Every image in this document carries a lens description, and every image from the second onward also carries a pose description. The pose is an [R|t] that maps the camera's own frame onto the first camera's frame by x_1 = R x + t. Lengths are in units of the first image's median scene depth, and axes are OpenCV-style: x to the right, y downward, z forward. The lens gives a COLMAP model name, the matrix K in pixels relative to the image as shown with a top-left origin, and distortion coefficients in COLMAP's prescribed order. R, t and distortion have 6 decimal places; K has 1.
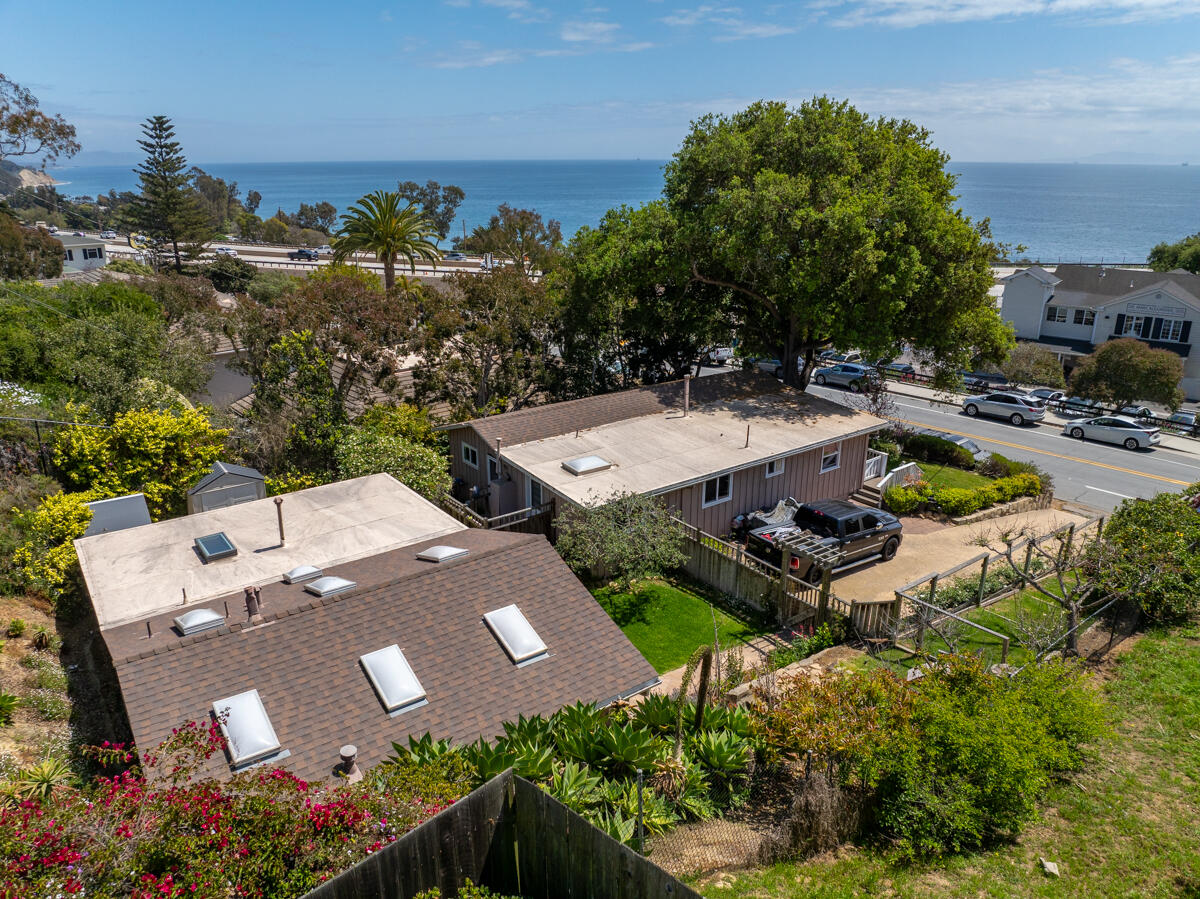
lens RADIAL K [[843.6, 0, 600.0], [0, 843.6, 449.5], [0, 0, 1]] dist [-0.037324, -0.000622]
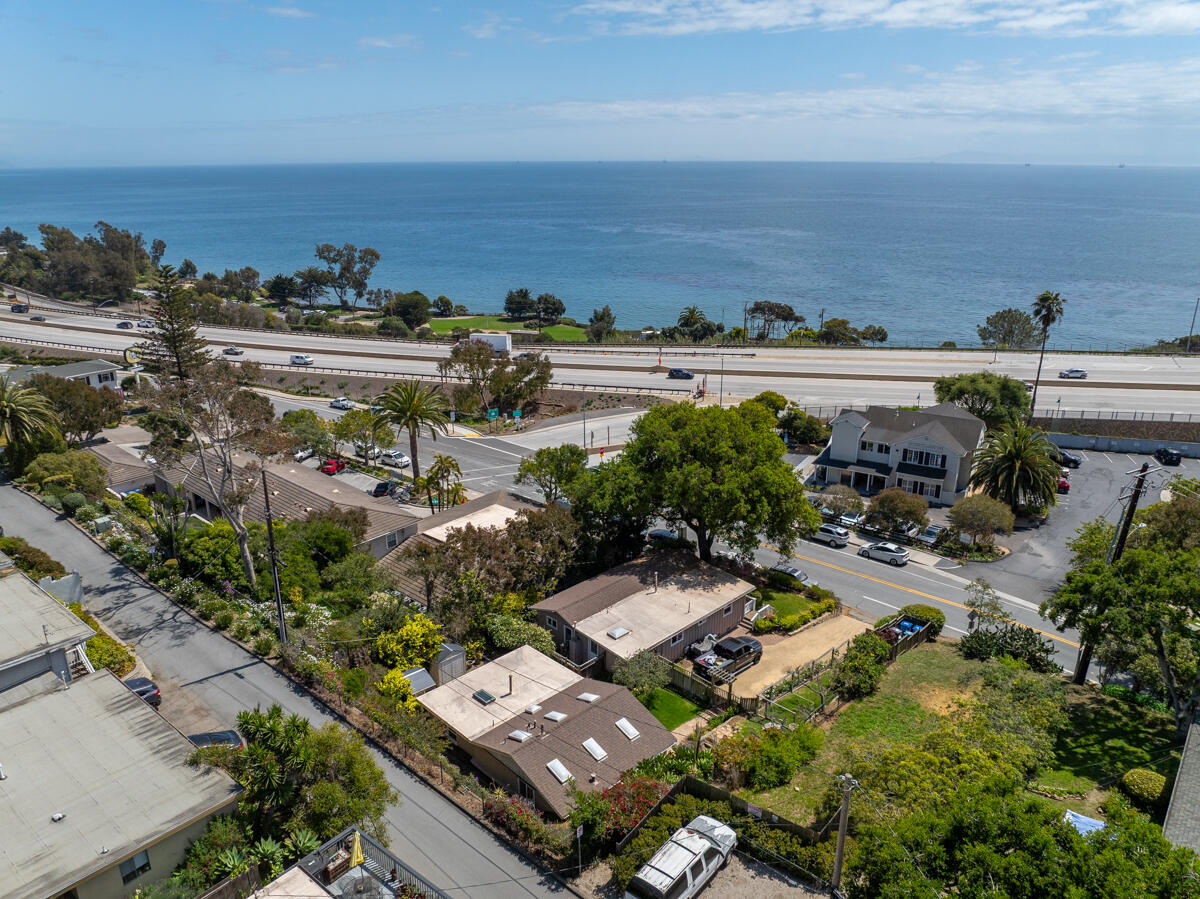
lens RADIAL K [[843.6, 0, 600.0], [0, 843.6, 449.5], [0, 0, 1]] dist [-0.037324, -0.000622]
pose [[0.990713, -0.044715, 0.128404, -0.305397], [0.044770, 0.998994, 0.002461, -0.440150], [-0.128385, 0.003311, 0.991719, -1.084023]]
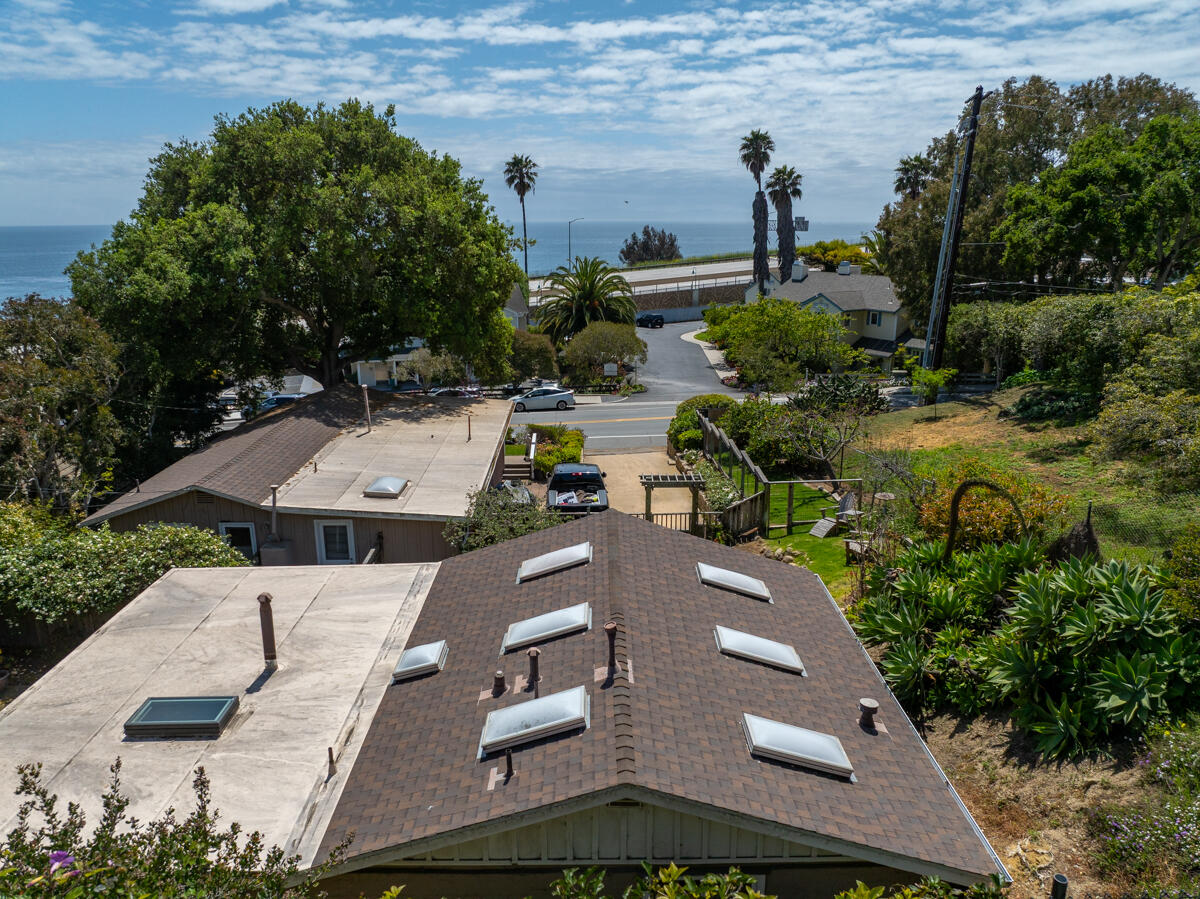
lens RADIAL K [[843.6, 0, 600.0], [0, 843.6, 449.5], [0, 0, 1]] dist [-0.037324, -0.000622]
pose [[0.584144, -0.216226, 0.782318, -0.520741], [0.269789, 0.960783, 0.064105, -0.013823], [-0.765499, 0.173615, 0.619571, 0.298150]]
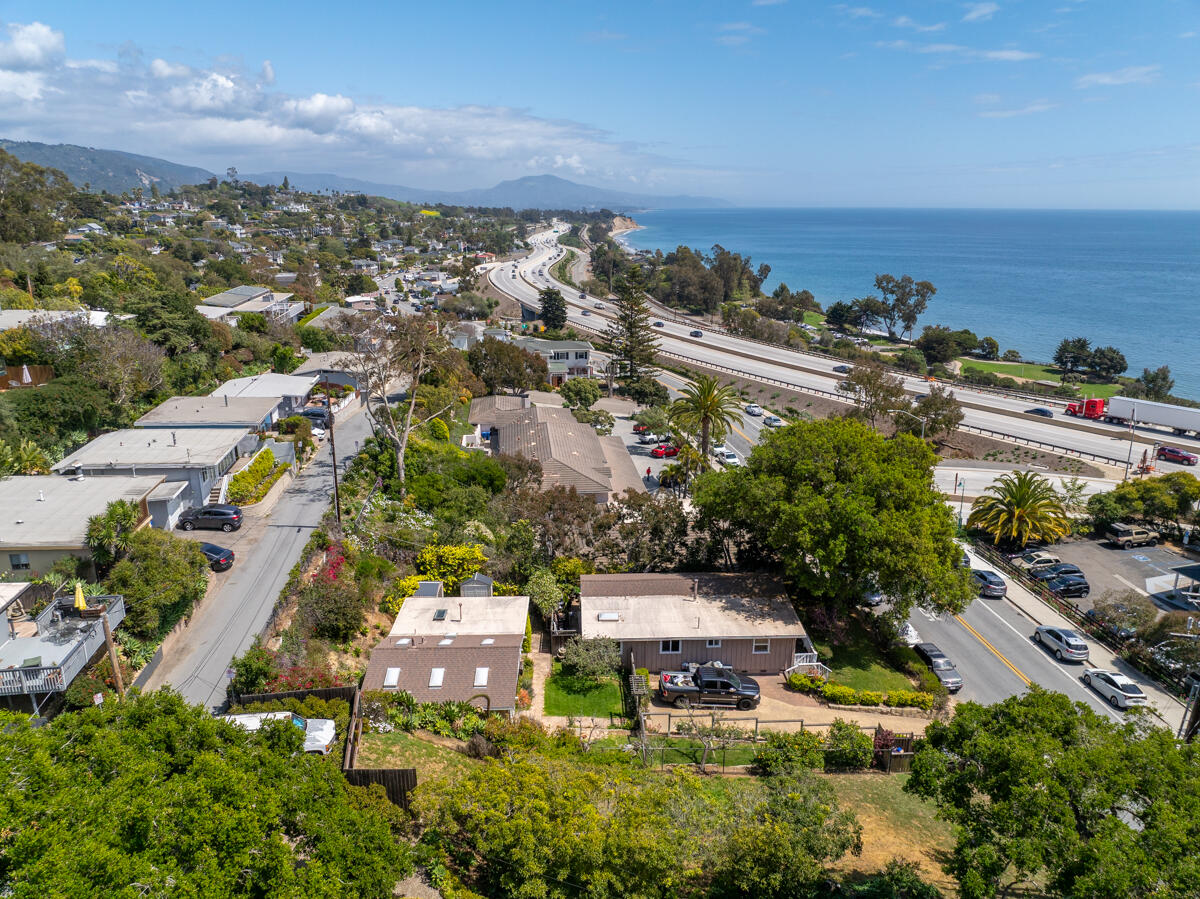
lens RADIAL K [[840.0, 0, 598.6], [0, 840.0, 467.7], [0, 0, 1]] dist [-0.037364, 0.004521]
pose [[0.818672, 0.168805, -0.548890, 1.000990], [-0.184060, 0.982526, 0.027639, -0.382049], [0.543964, 0.078402, 0.835438, -0.740828]]
